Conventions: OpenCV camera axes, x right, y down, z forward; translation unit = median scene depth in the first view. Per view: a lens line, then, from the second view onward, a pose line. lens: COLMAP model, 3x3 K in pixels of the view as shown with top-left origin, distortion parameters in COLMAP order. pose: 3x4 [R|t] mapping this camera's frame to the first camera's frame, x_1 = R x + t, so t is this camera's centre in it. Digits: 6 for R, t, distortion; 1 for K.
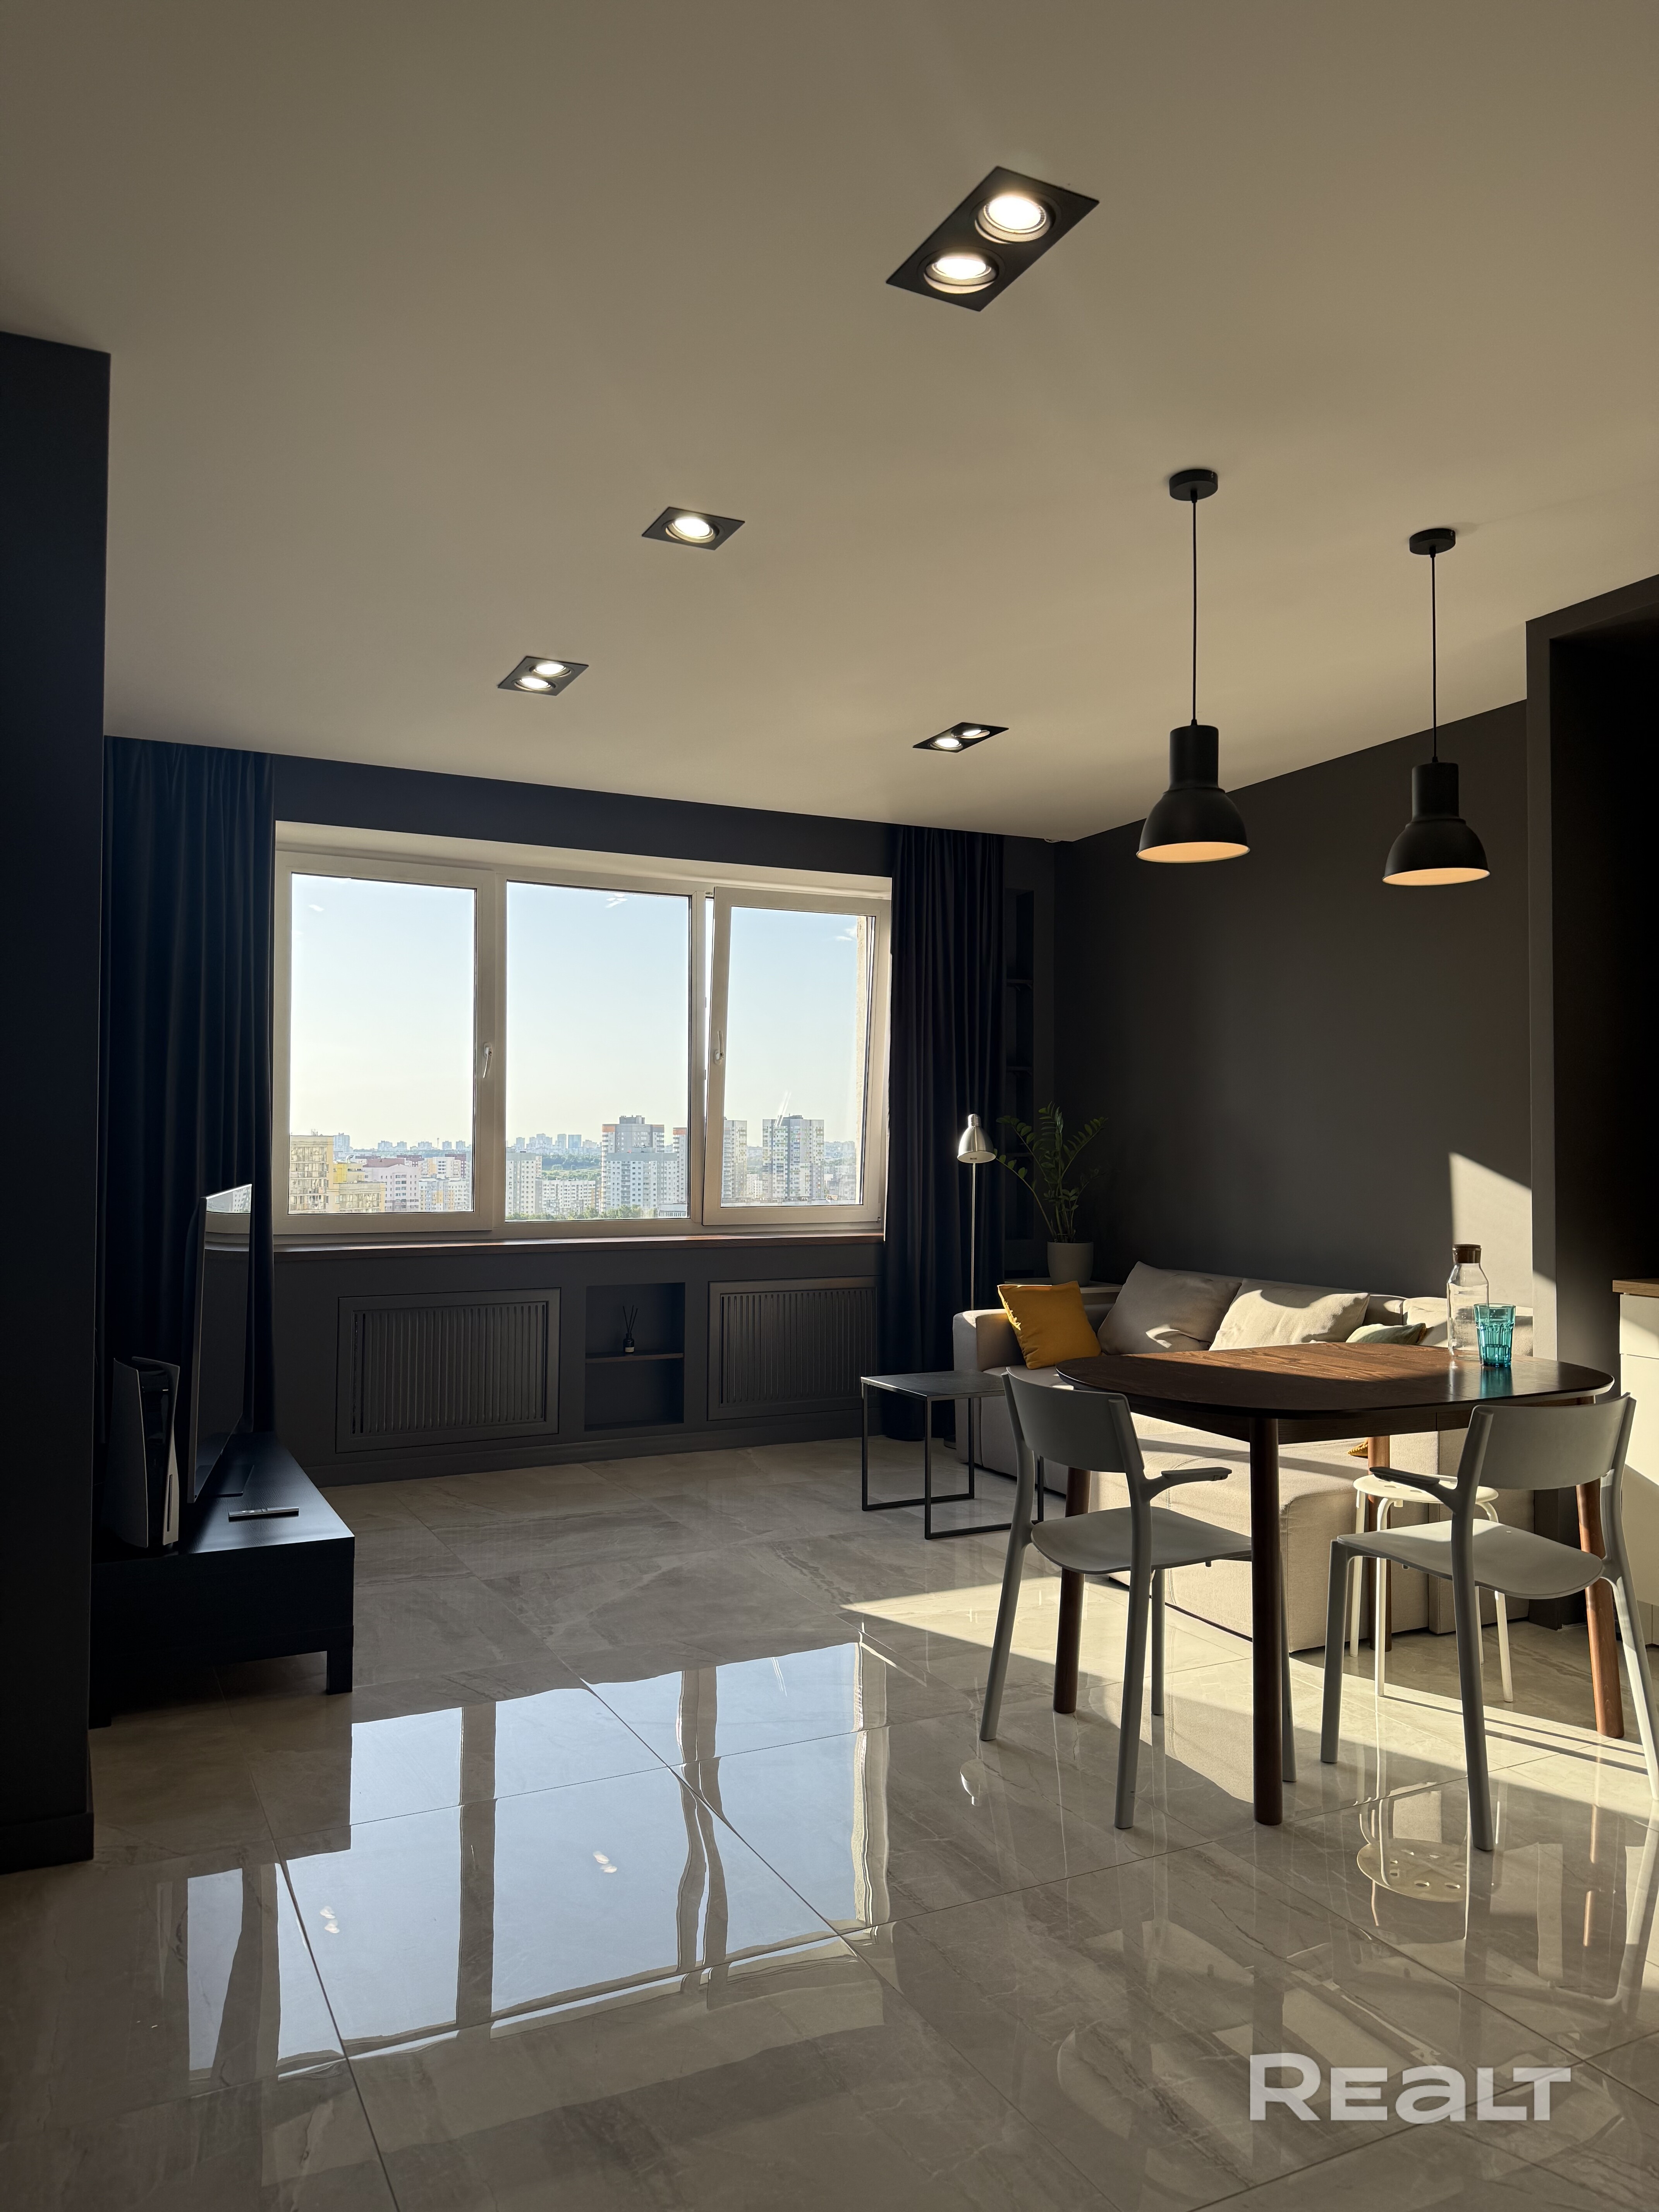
lens RADIAL K [[1539.6, 0, 829.9], [0, 1539.6, 1110.0], [0, 0, 1]] dist [0.048484, -0.030263]
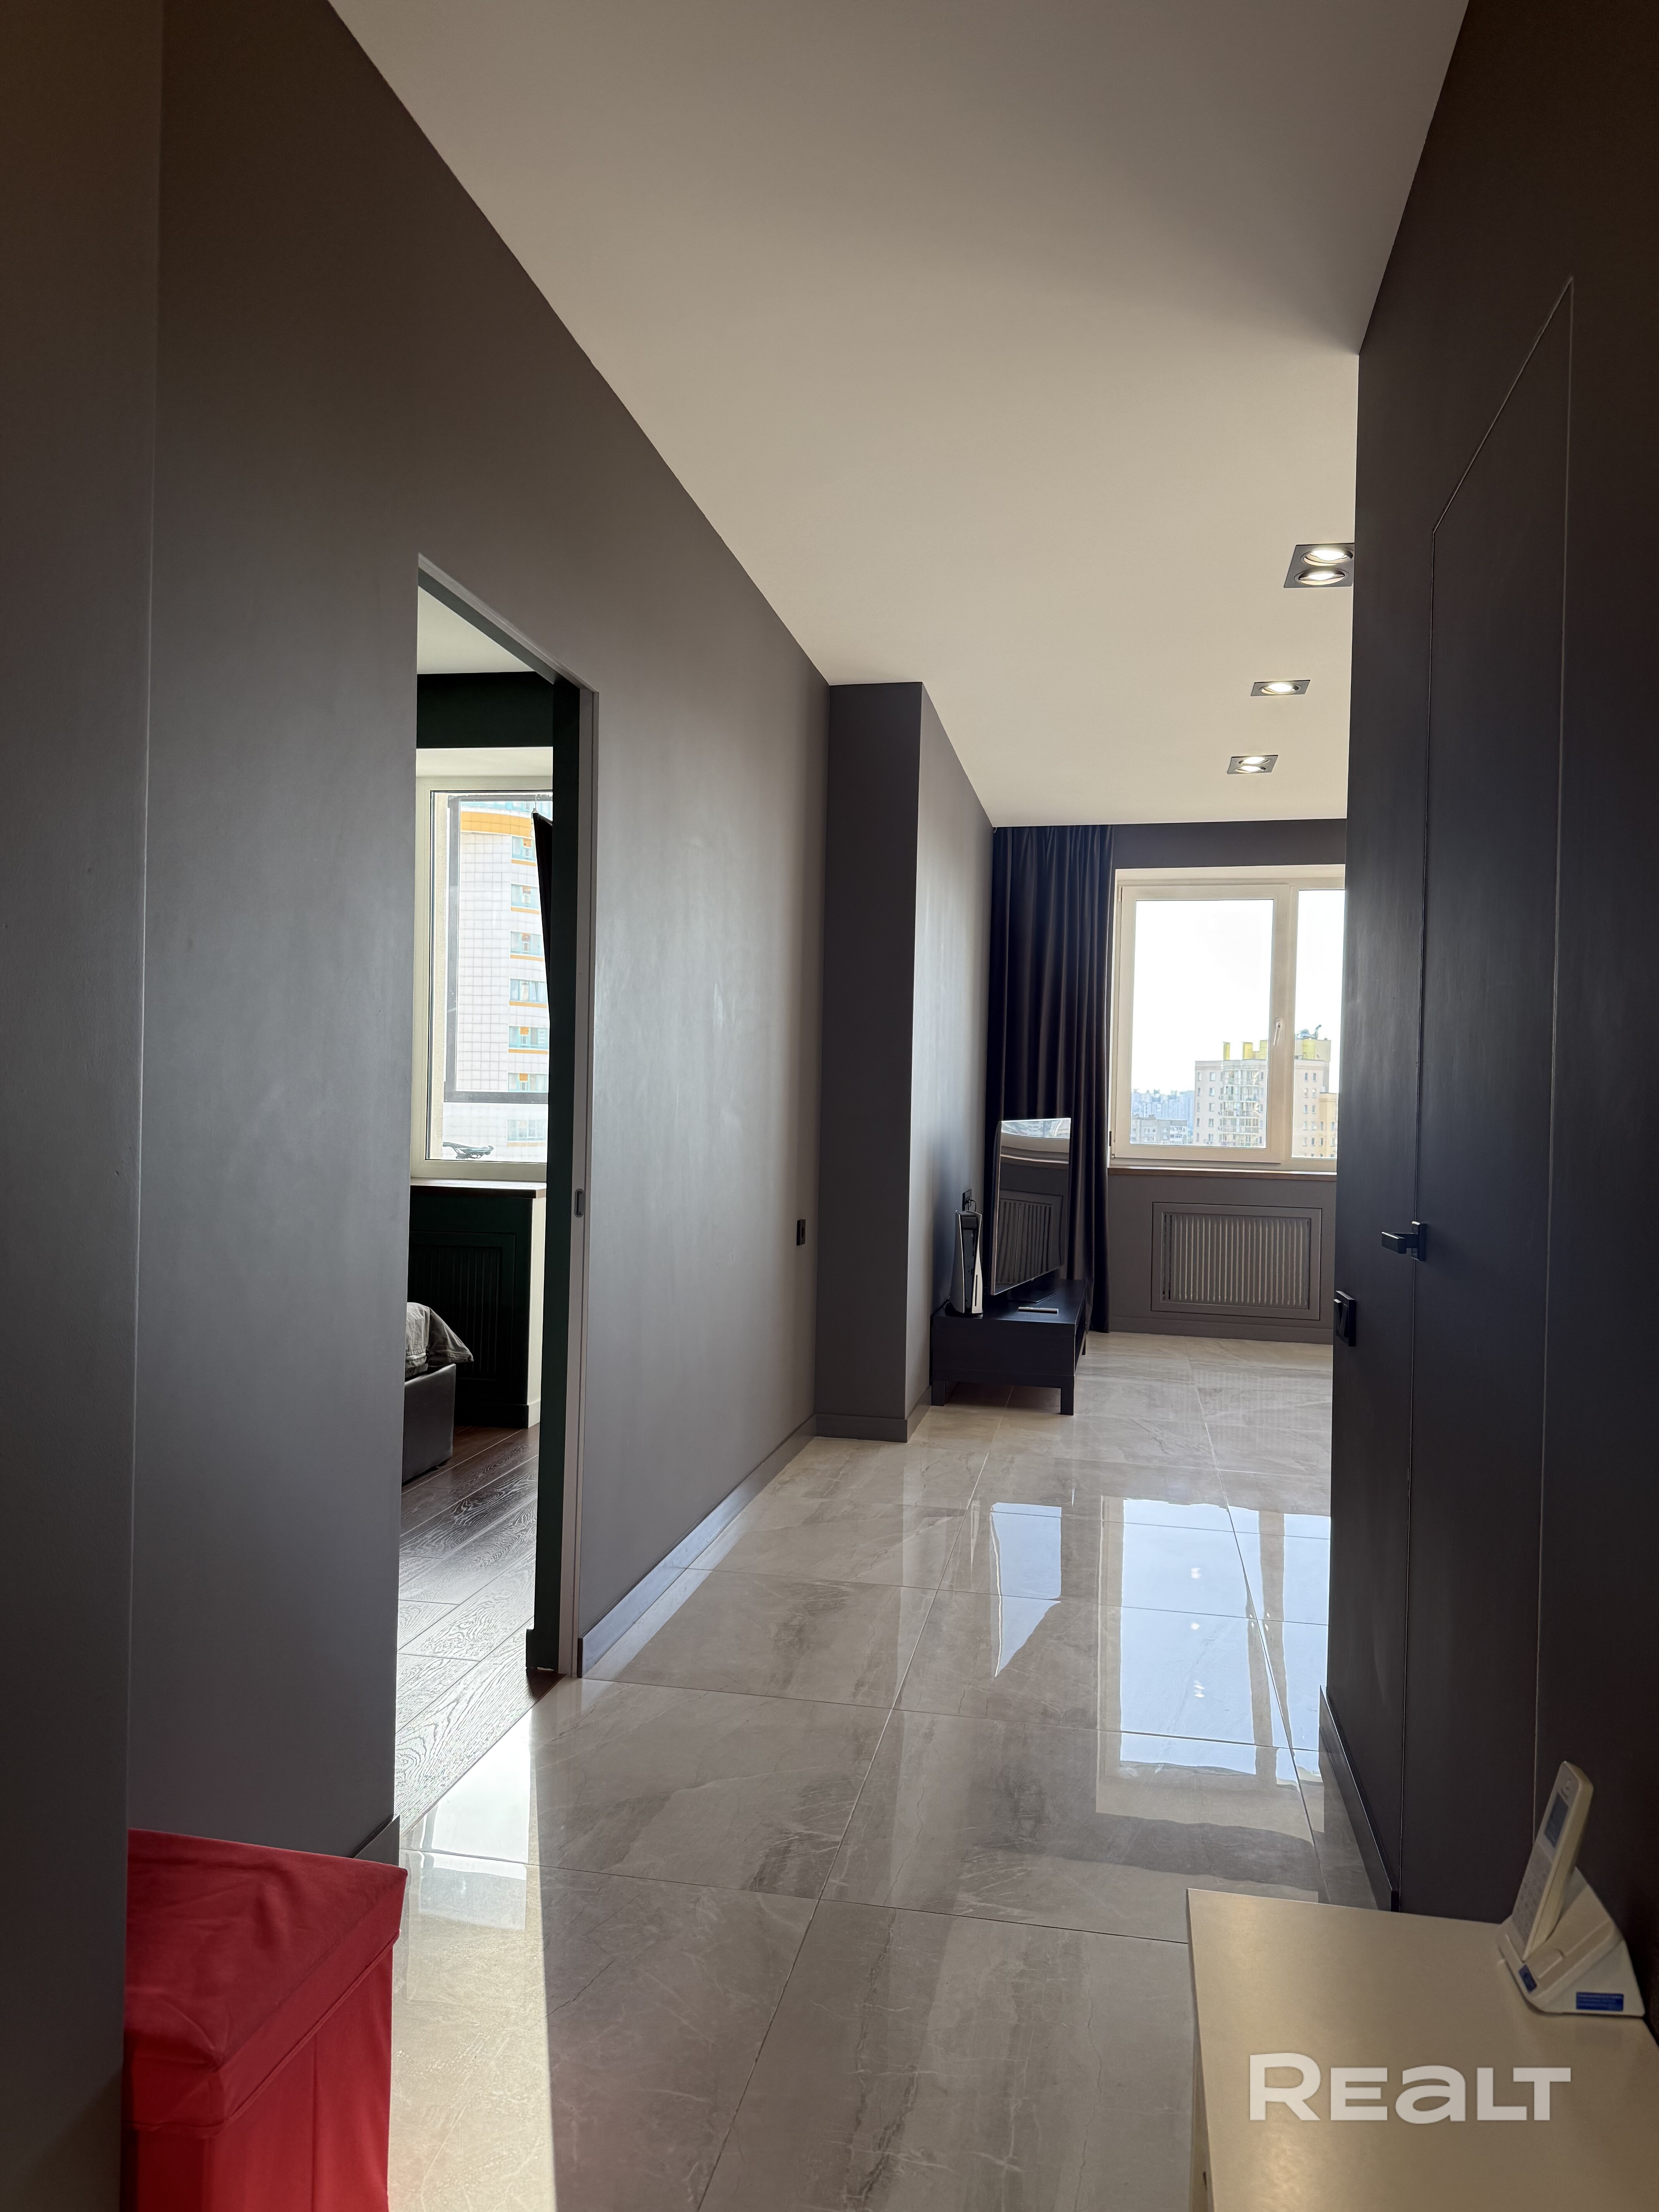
lens RADIAL K [[1539.6, 0, 818.6], [0, 1539.6, 1088.2], [0, 0, 1]] dist [0.048484, -0.030263]
pose [[0.788633, 0.008984, -0.614799, 0.467494], [-0.002526, 0.999932, 0.011371, 0.001271], [0.614859, -0.007415, 0.788602, -0.454211]]
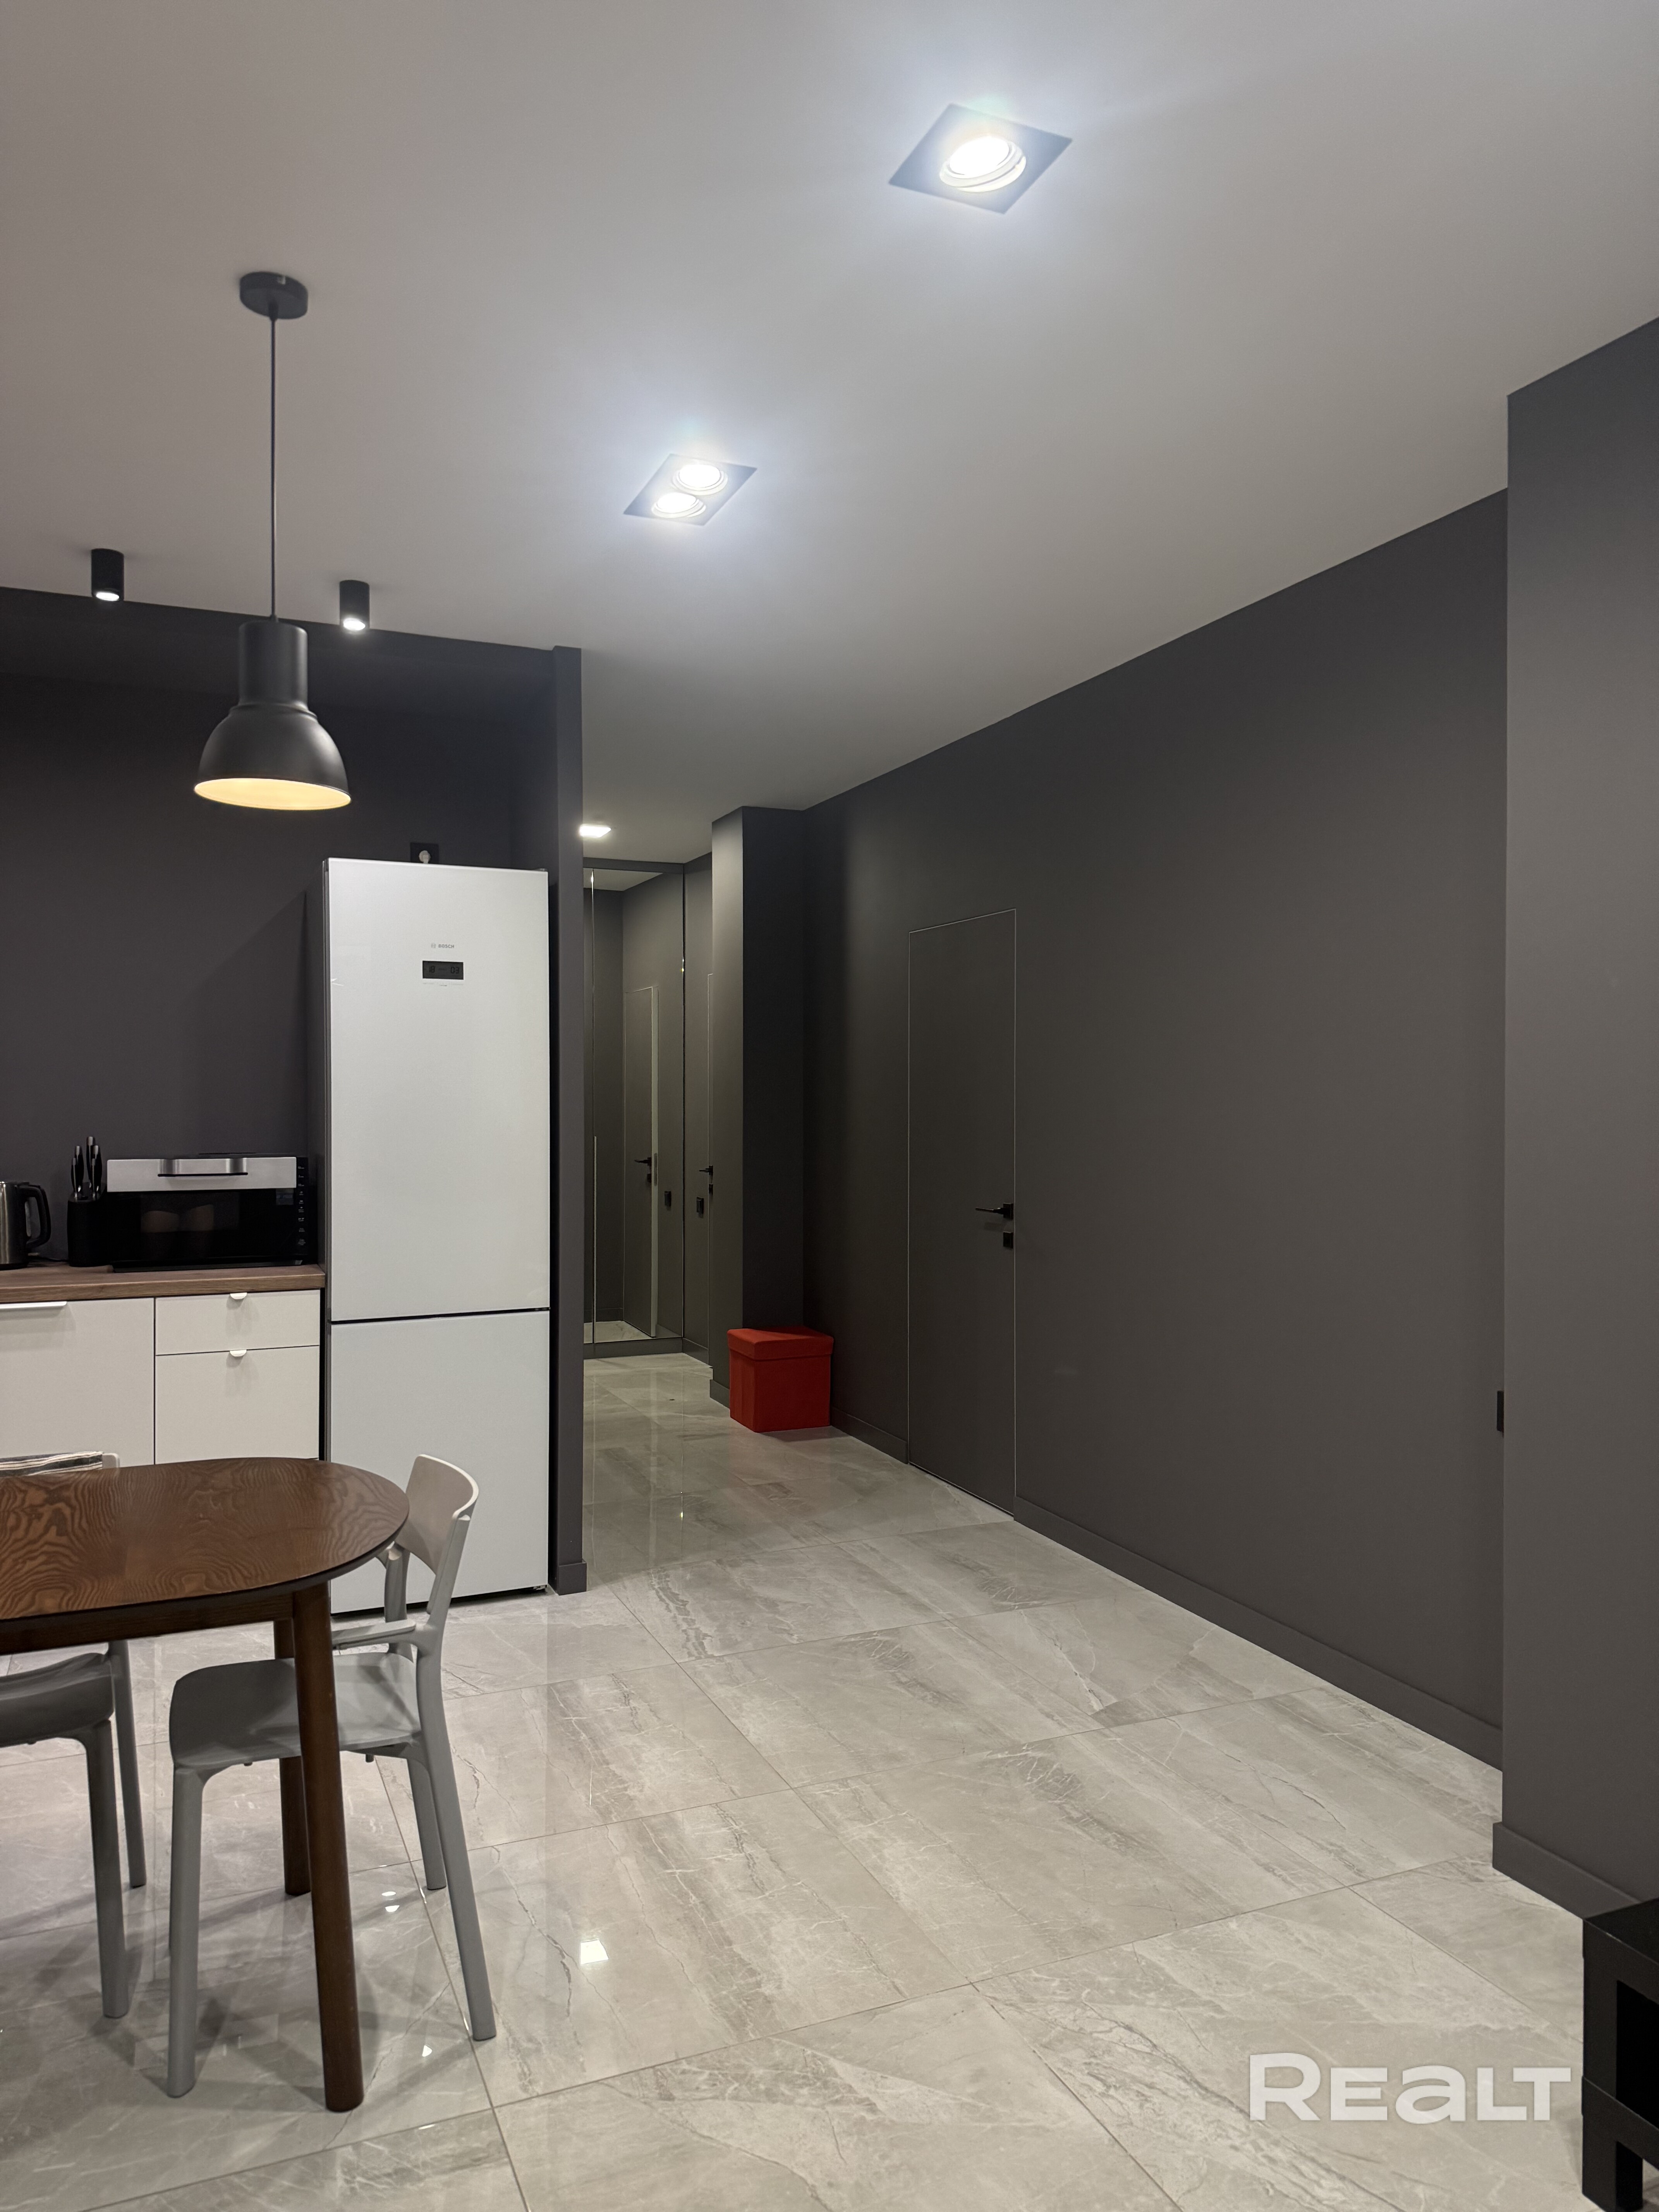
lens RADIAL K [[1539.6, 0, 822.4], [0, 1539.6, 1100.7], [0, 0, 1]] dist [0.048484, -0.030263]
pose [[-0.998186, -0.002927, 0.060142, -0.063069], [-0.003605, 0.999931, -0.011157, -0.014219], [-0.060106, -0.011354, -0.998127, 1.474592]]
